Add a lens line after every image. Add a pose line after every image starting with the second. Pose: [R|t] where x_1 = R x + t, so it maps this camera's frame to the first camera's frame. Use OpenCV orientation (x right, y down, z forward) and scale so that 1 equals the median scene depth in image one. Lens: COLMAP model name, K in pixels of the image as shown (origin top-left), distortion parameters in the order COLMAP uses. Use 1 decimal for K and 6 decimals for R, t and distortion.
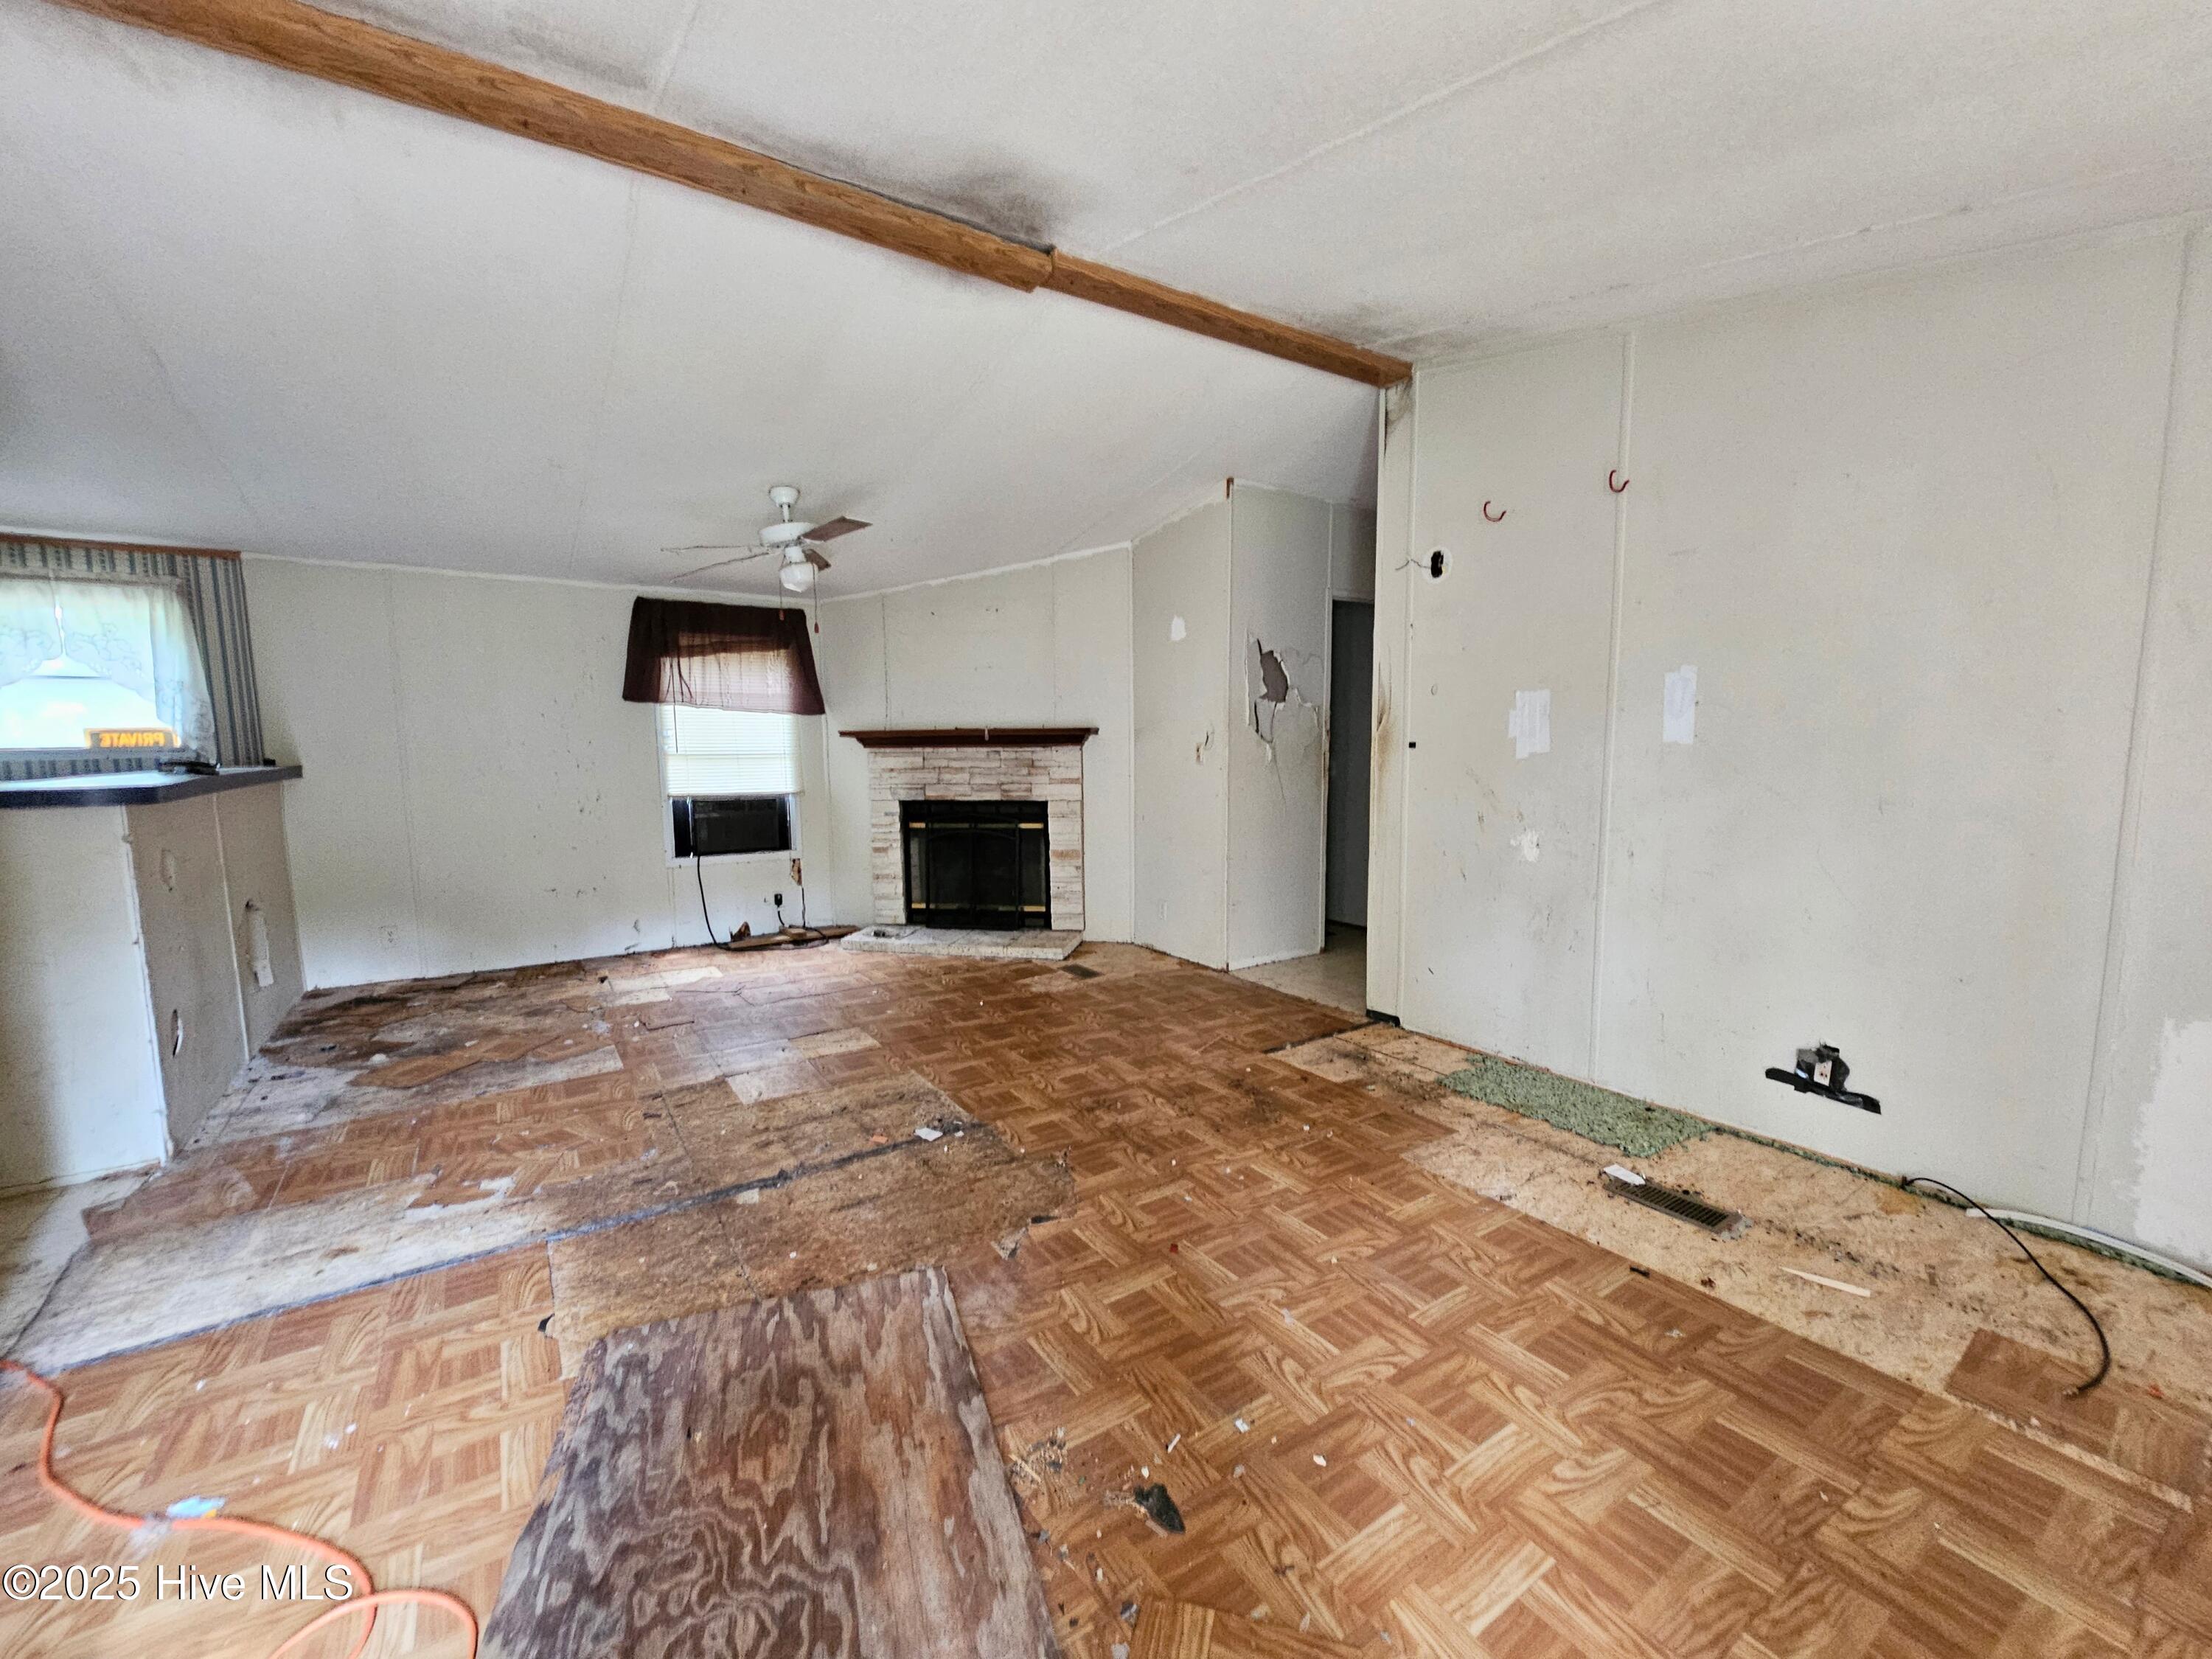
lens RADIAL K [[926.6, 0, 1109.0], [0, 926.6, 838.4], [0, 0, 1]] dist [-0.013070, 0.008053]
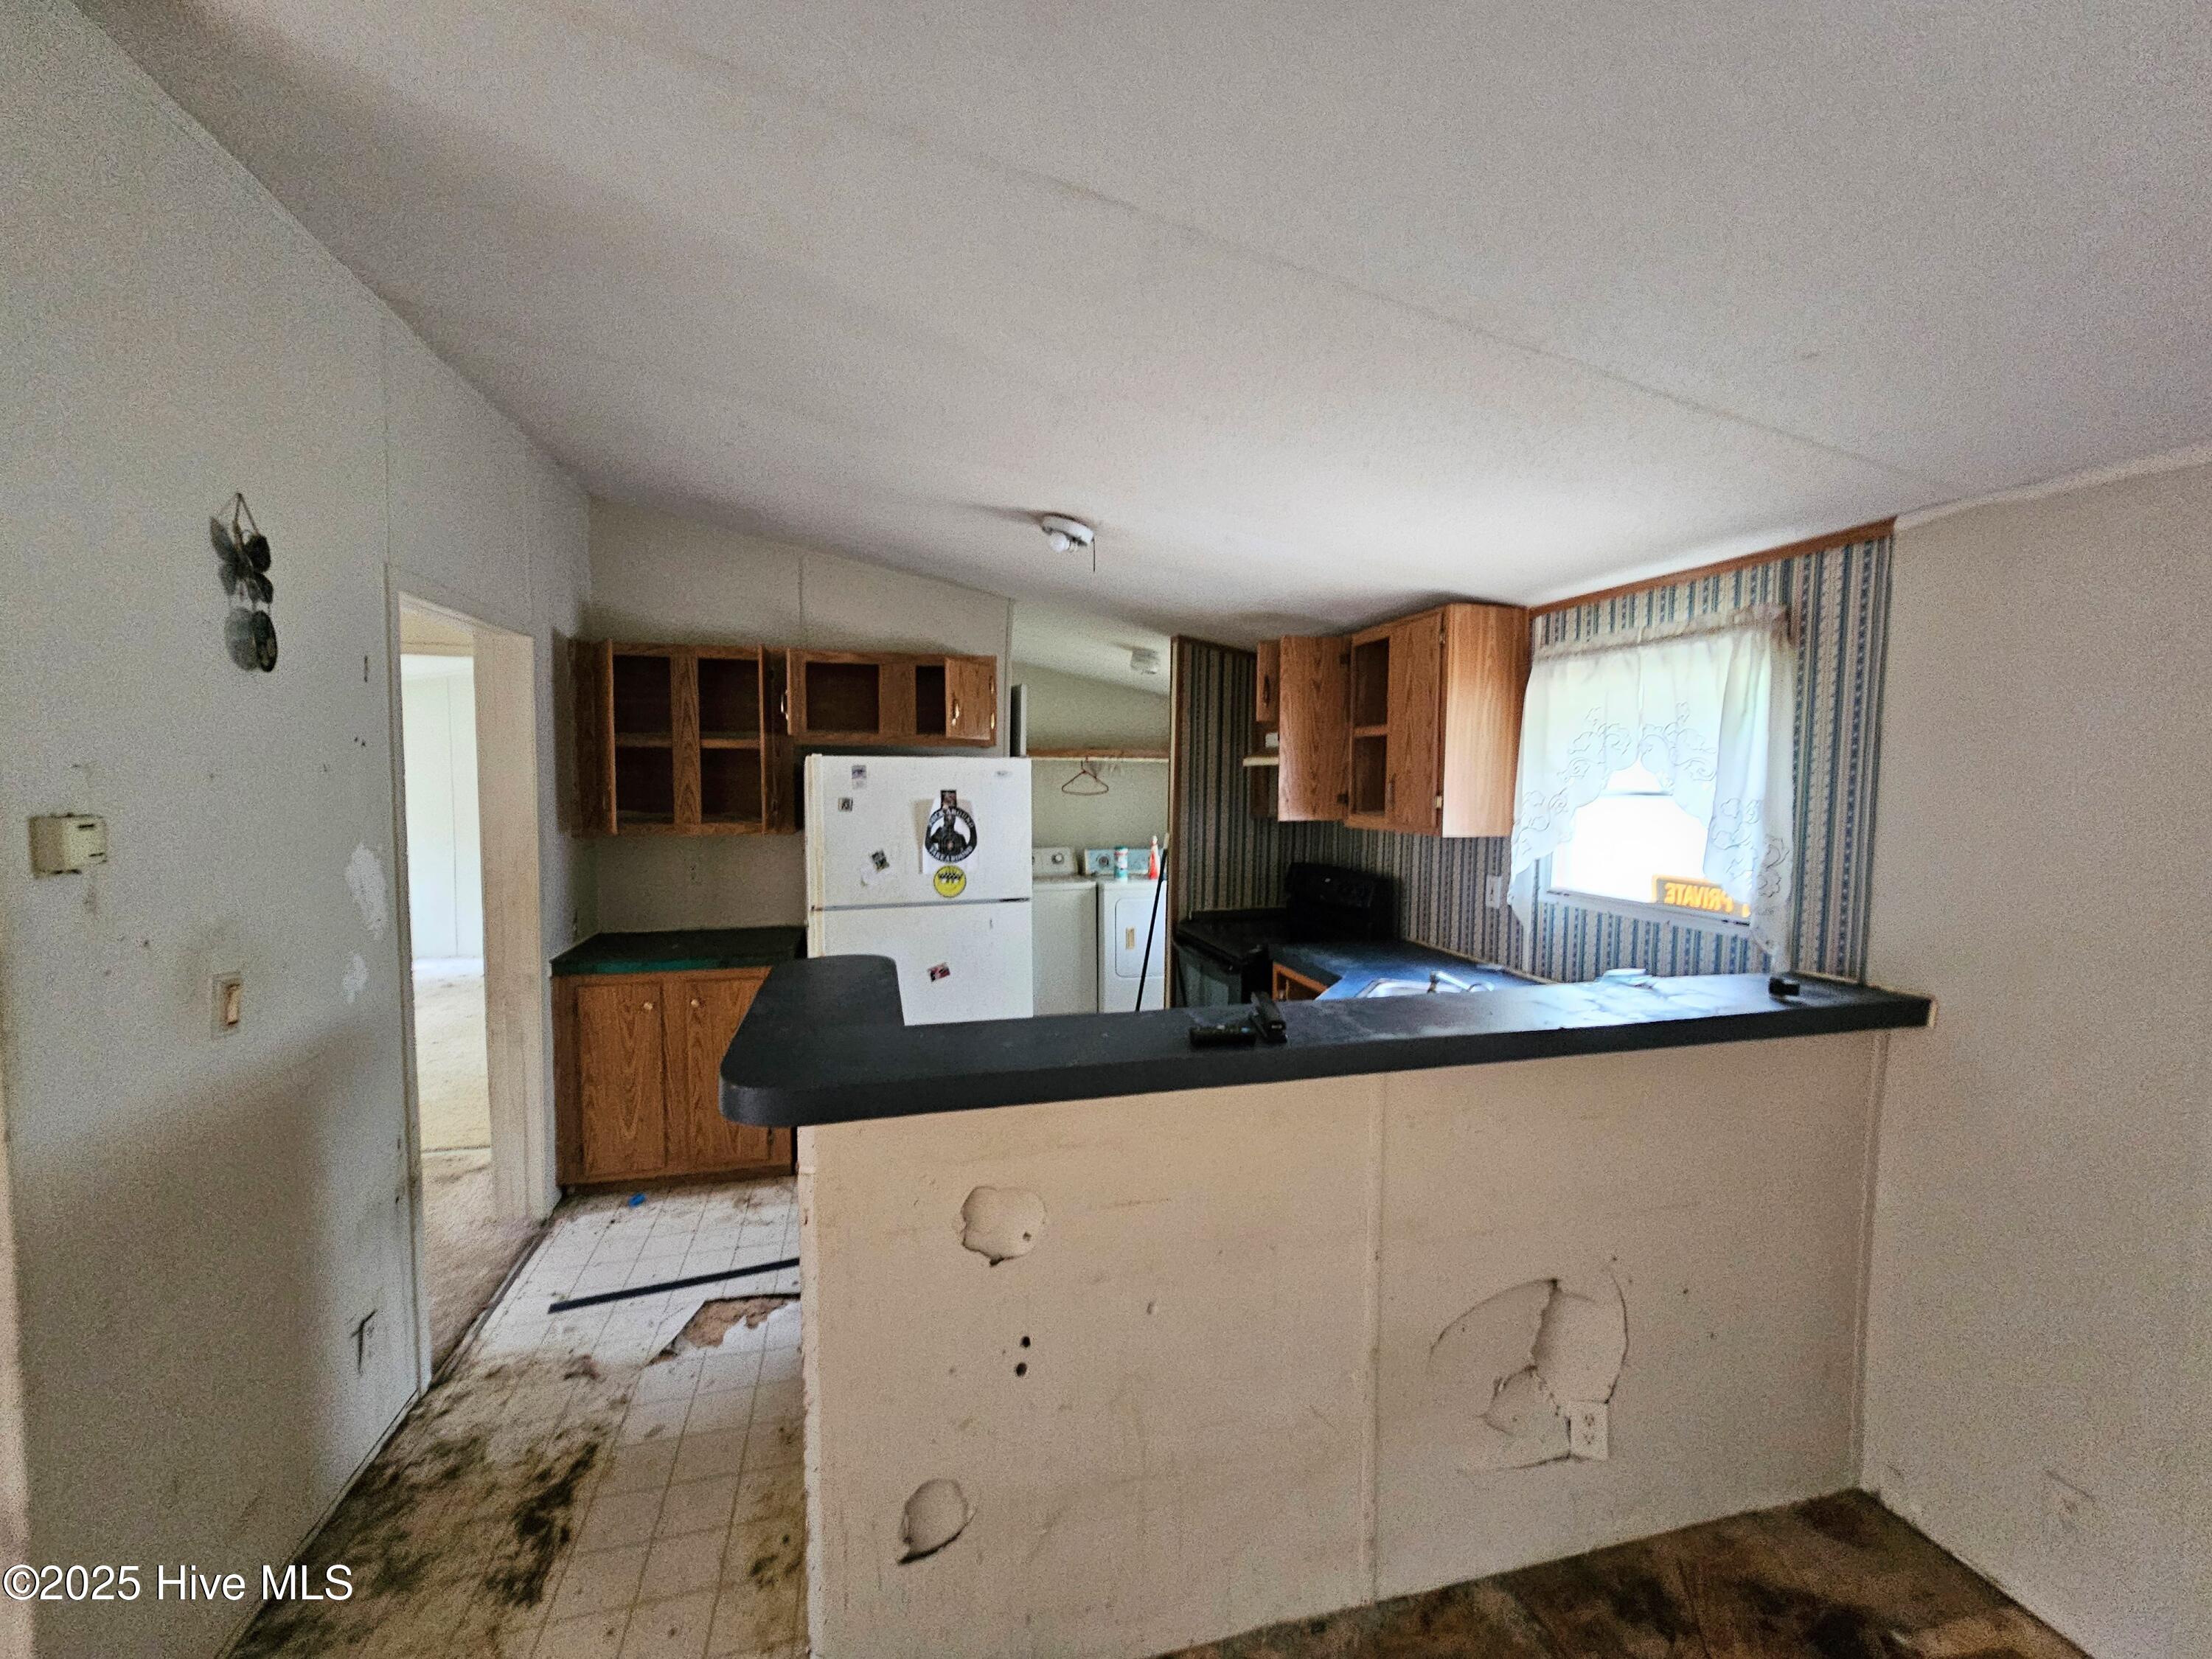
lens RADIAL K [[926.6, 0, 1109.0], [0, 926.6, 838.4], [0, 0, 1]] dist [-0.013070, 0.008053]
pose [[-0.332018, 0.068347, -0.940794, -0.383611], [-0.120559, 0.986117, 0.114187, -0.163208], [0.935537, 0.151333, -0.319169, 0.818764]]
